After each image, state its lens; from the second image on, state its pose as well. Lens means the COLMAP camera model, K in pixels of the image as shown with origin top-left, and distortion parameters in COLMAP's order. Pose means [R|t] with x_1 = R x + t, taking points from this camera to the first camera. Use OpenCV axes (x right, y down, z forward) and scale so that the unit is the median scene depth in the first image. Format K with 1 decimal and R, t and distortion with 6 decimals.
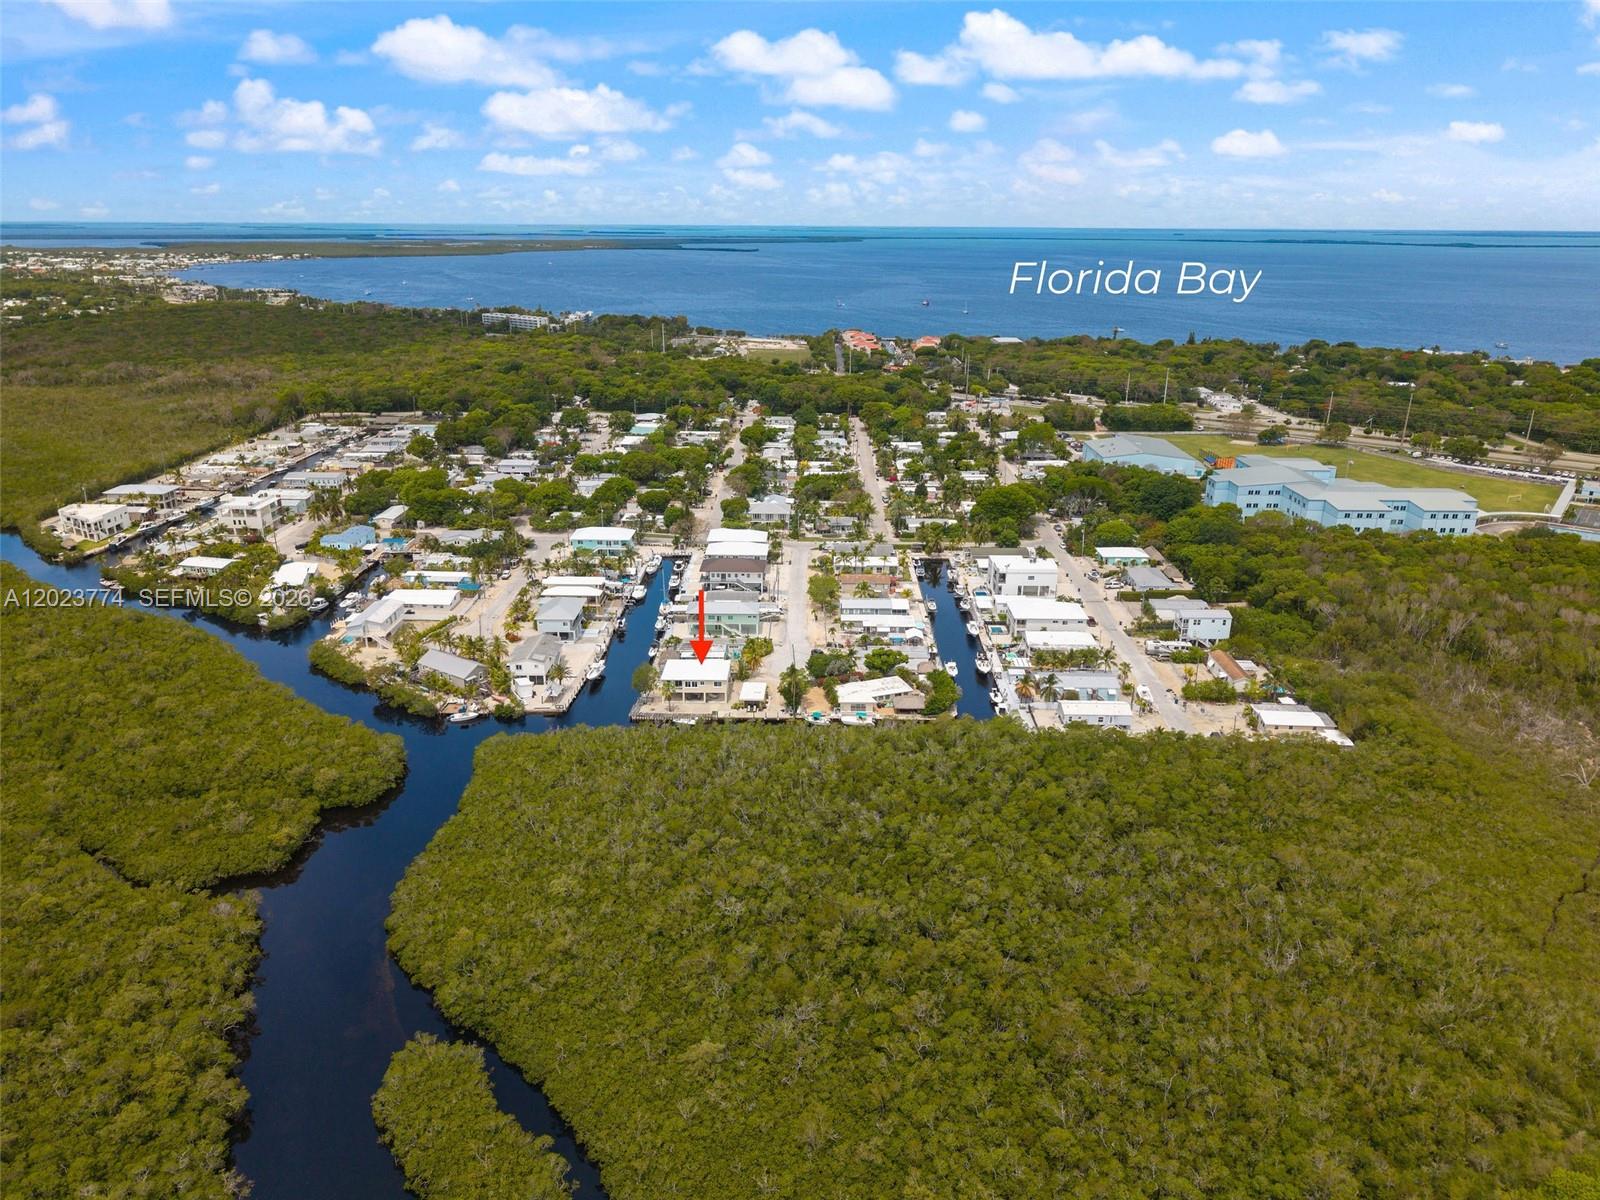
lens RADIAL K [[1075.9, 0, 804.9], [0, 1075.9, 598.6], [0, 0, 1]] dist [0.013917, -0.016172]
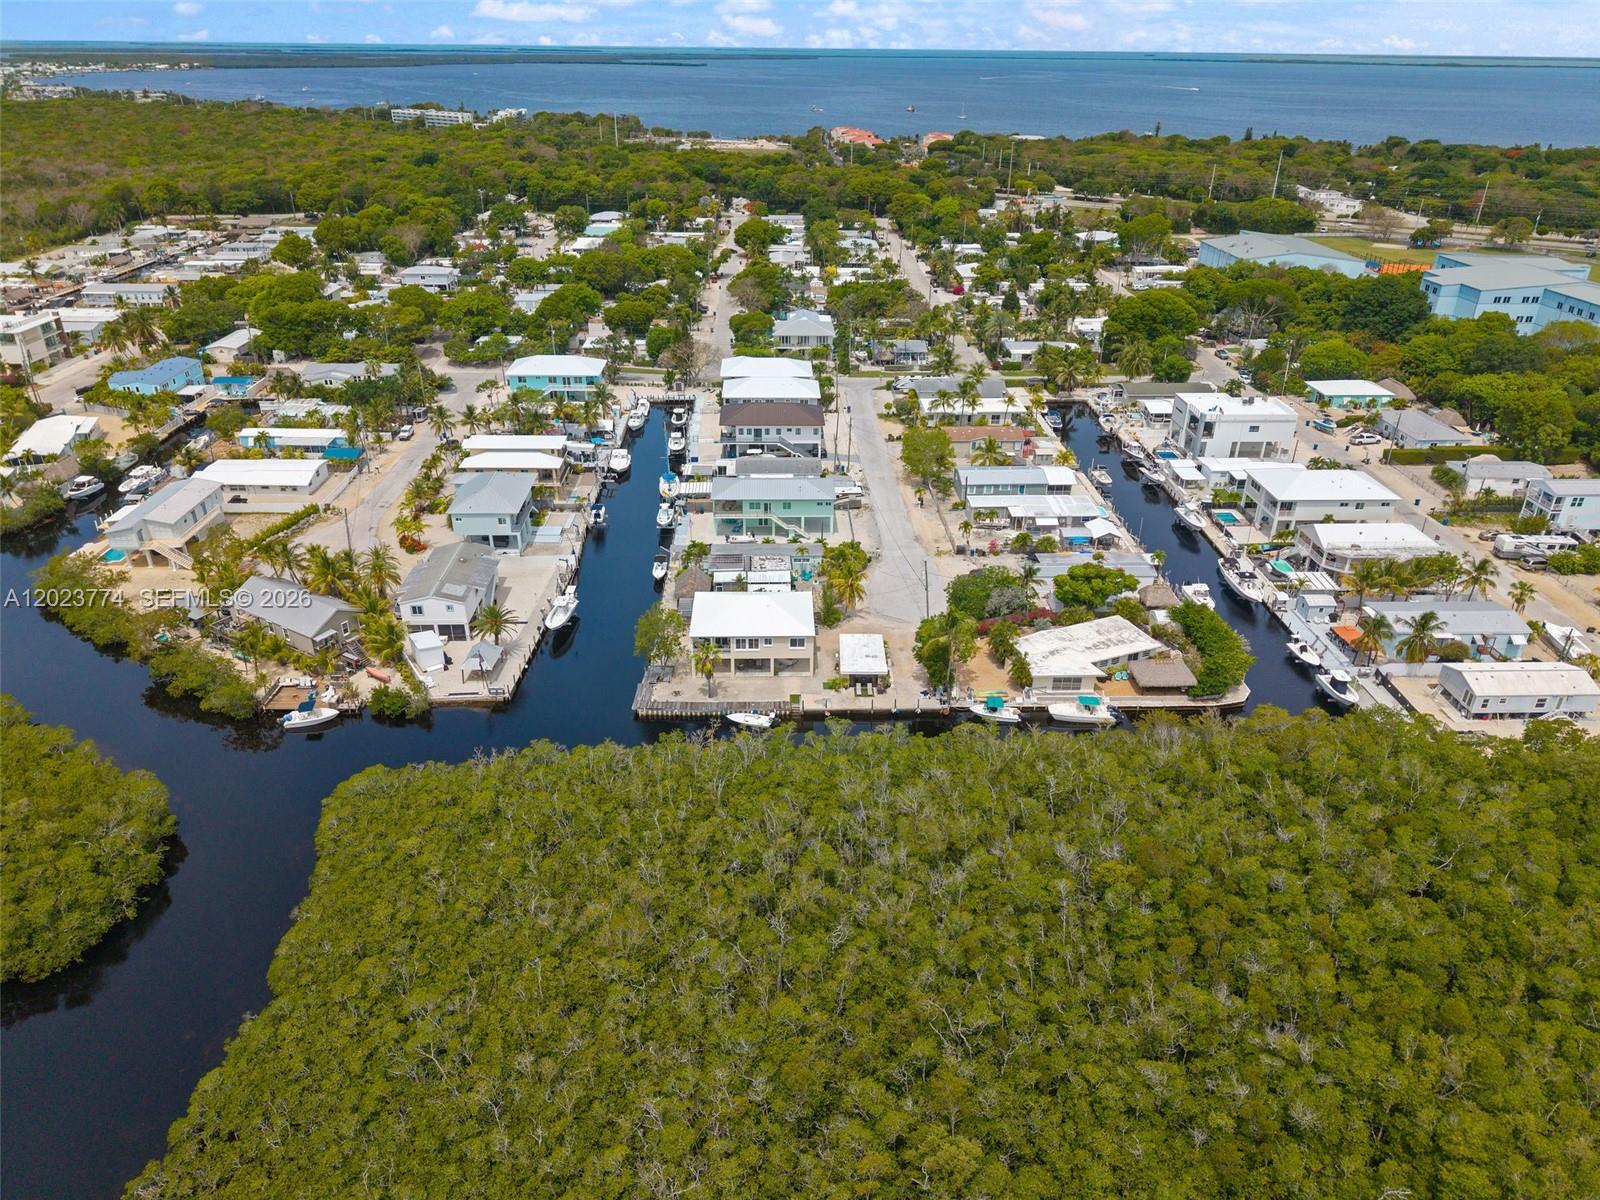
lens RADIAL K [[1075.9, 0, 799.6], [0, 1075.9, 599.7], [0, 0, 1]] dist [0.013917, -0.016172]
pose [[0.999132, -0.016863, 0.038088, -0.075047], [0.011412, 0.990218, 0.139059, -0.010849], [-0.040060, -0.138504, 0.989551, 0.362547]]
